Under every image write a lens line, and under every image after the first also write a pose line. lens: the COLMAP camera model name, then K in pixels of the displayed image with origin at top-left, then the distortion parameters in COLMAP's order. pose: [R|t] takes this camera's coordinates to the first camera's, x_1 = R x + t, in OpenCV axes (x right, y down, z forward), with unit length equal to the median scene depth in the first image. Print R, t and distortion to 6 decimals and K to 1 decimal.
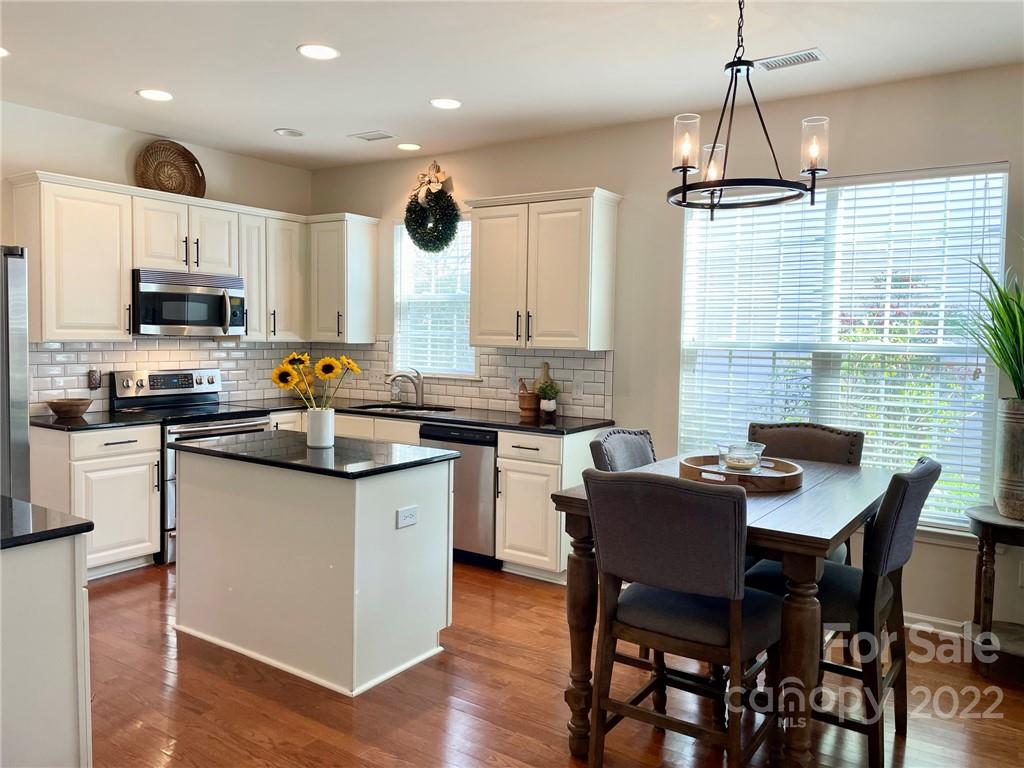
lens RADIAL K [[772.6, 0, 512.0], [0, 772.6, 384.0], [0, 0, 1]] dist [0.001778, 0.004265]
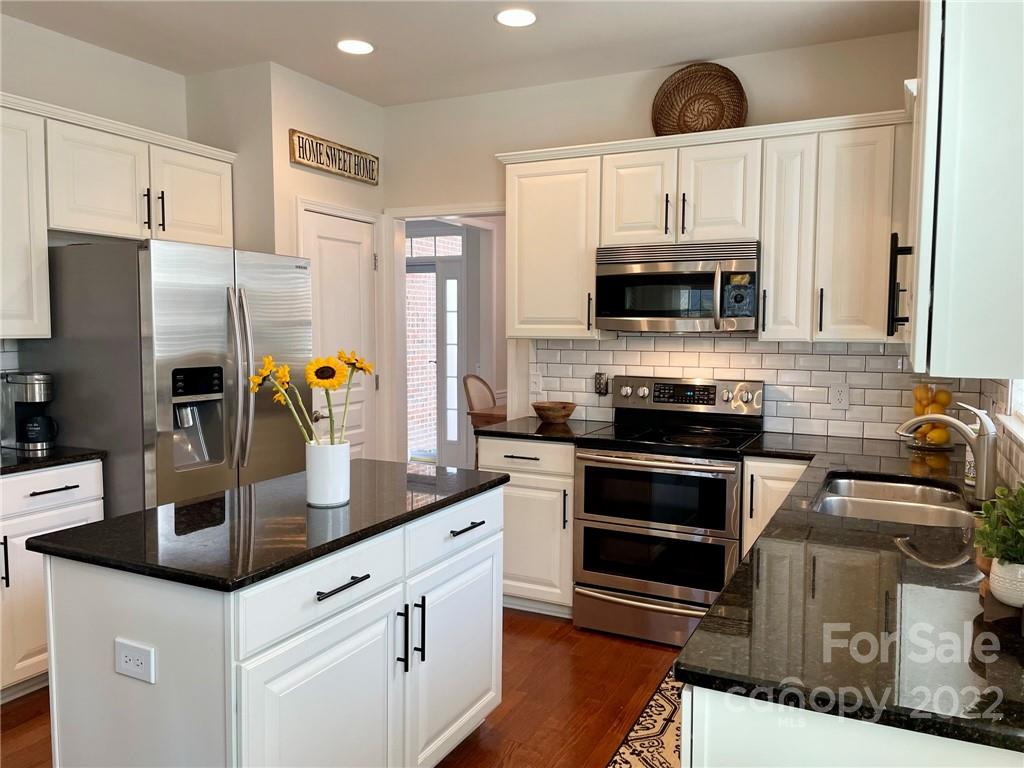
lens RADIAL K [[772.6, 0, 512.0], [0, 772.6, 384.0], [0, 0, 1]] dist [0.001778, 0.004265]
pose [[0.147951, 0.060322, -0.987153, 0.264713], [-0.067027, 0.996455, 0.050845, -0.039675], [0.986721, 0.058644, 0.151470, 0.731294]]
